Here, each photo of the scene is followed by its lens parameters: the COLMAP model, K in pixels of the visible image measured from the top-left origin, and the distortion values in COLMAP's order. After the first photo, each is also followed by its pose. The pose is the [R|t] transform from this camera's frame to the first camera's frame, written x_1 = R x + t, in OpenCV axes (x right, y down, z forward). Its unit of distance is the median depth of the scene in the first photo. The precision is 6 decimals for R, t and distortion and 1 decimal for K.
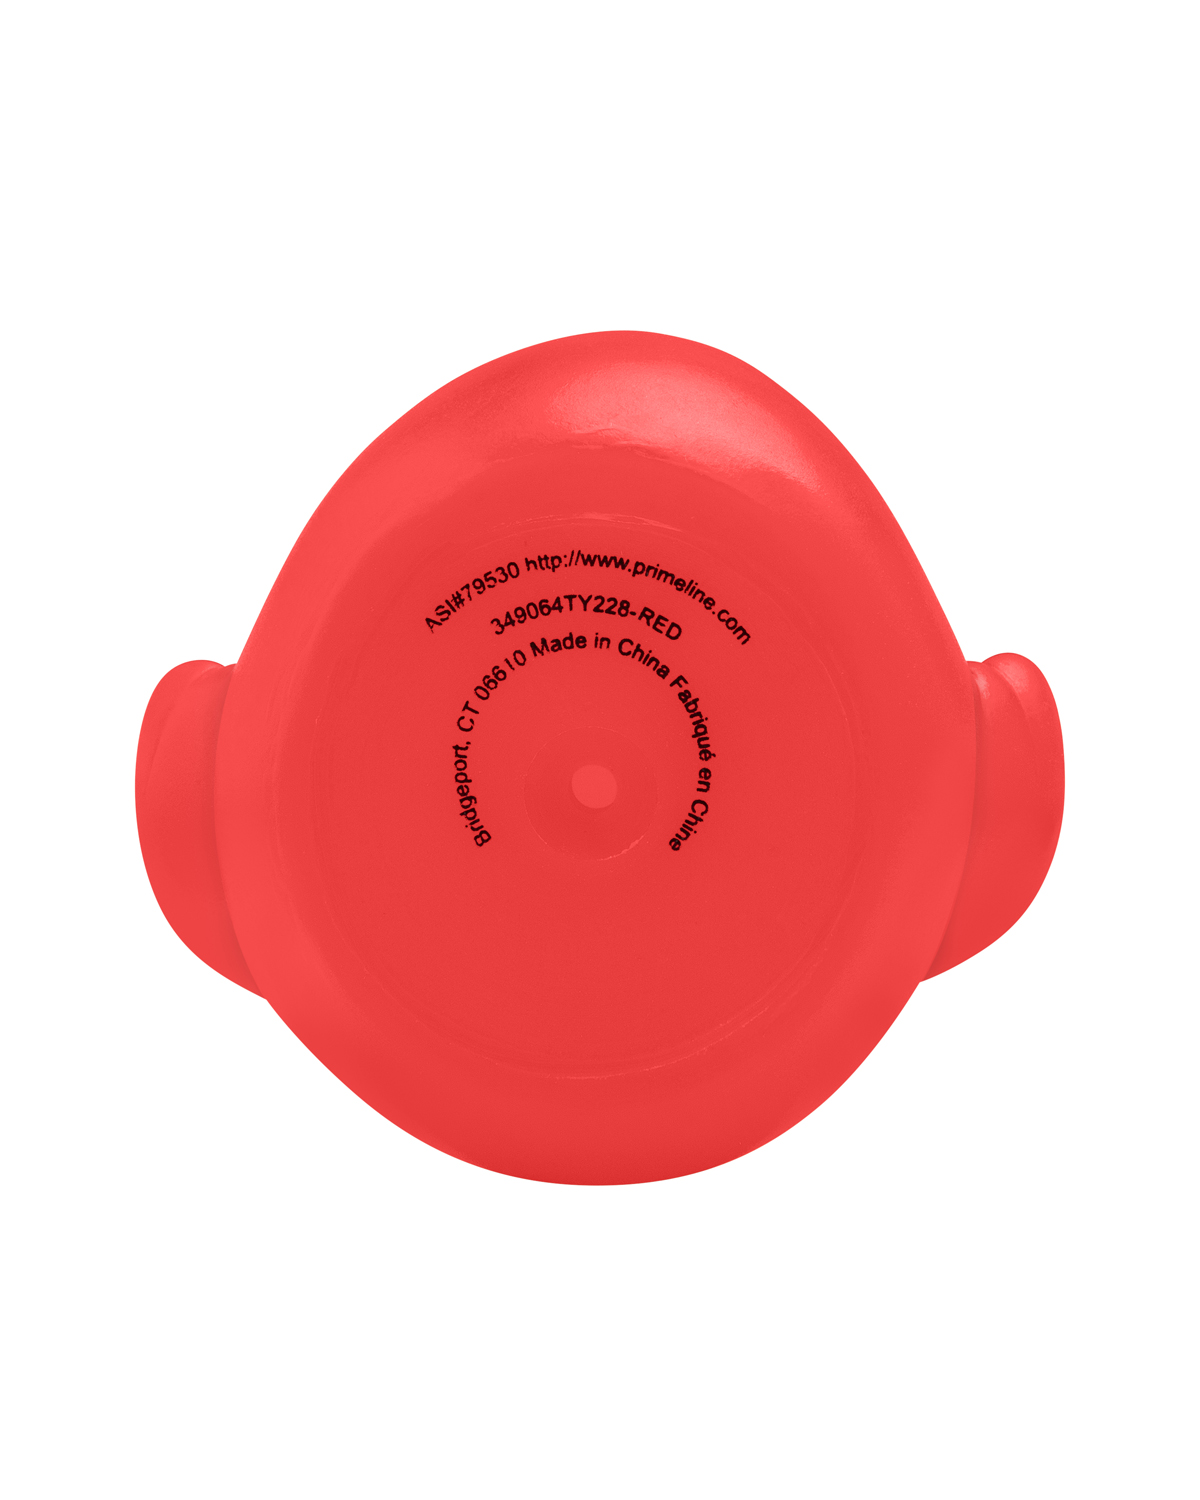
lens RADIAL K [[3171.5, 0, 585.0], [0, 3171.5, 756.7], [0, 0, 1]] dist [0.374056, 0.000000]
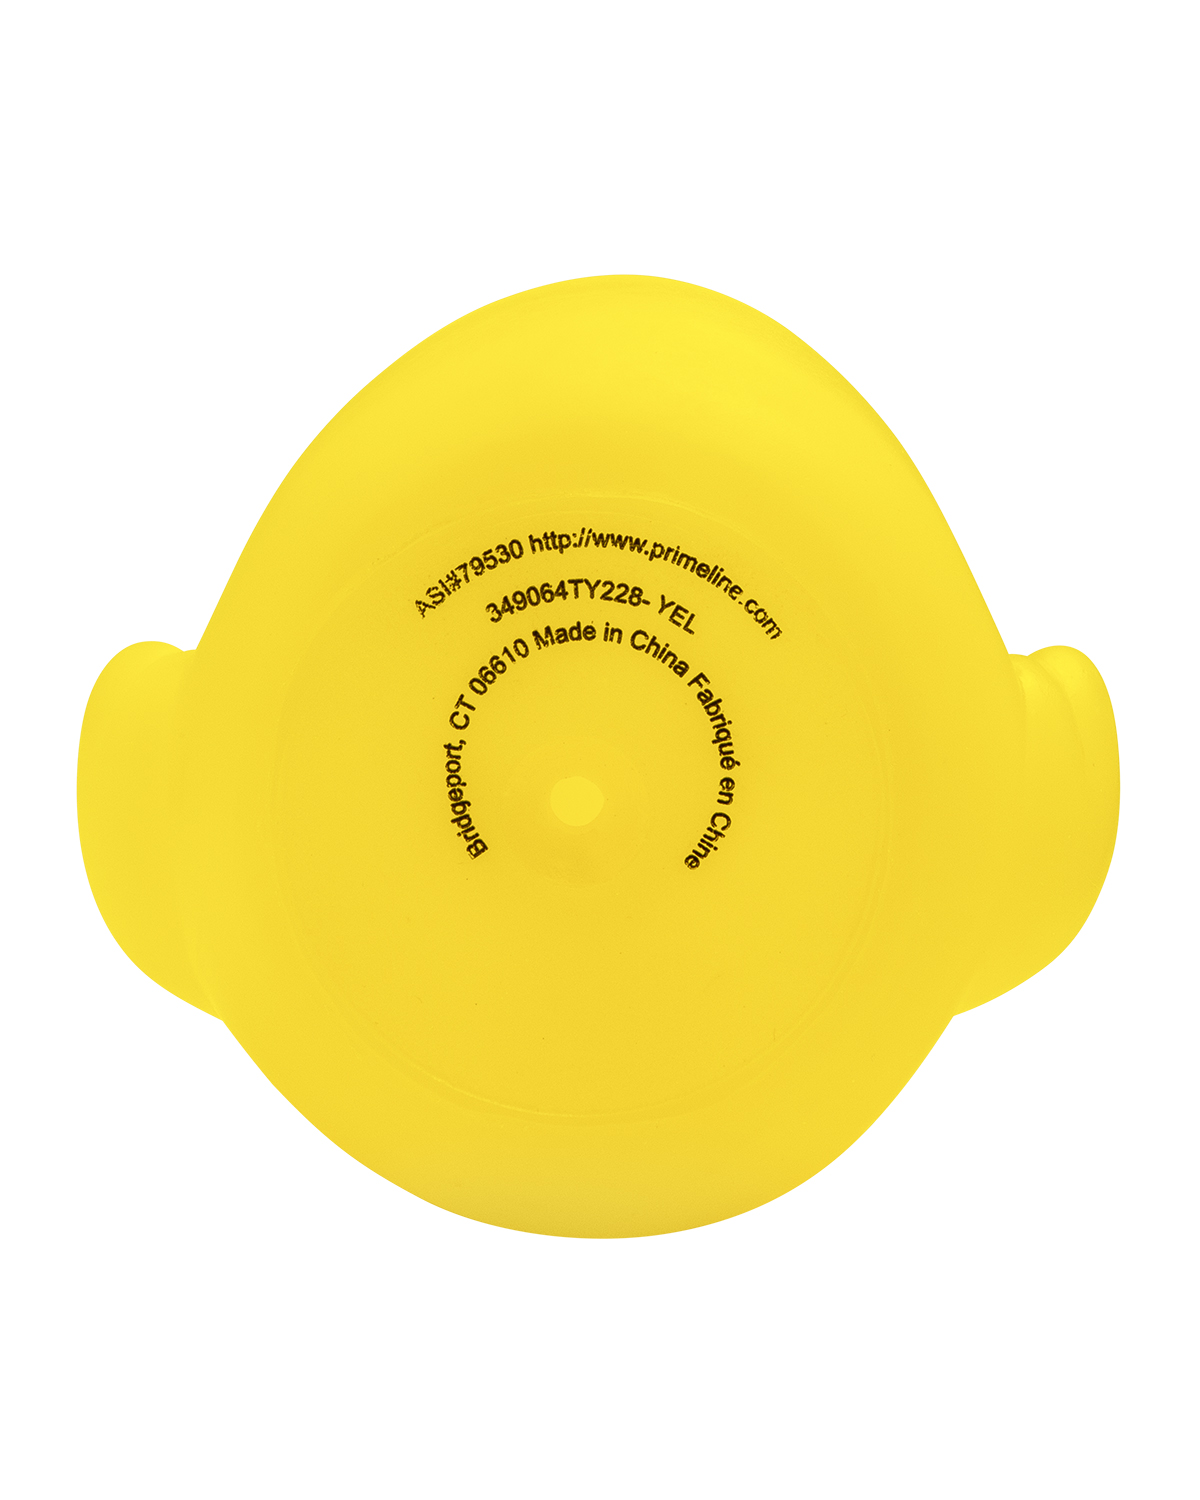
lens RADIAL K [[3171.5, 0, 615.6], [0, 3171.5, 743.9], [0, 0, 1]] dist [0.374056, 0.000000]
pose [[0.999679, 0.025213, -0.002417, 0.008711], [-0.025208, 0.999680, 0.002093, -0.006993], [0.002469, -0.002031, 0.999995, 0.114511]]
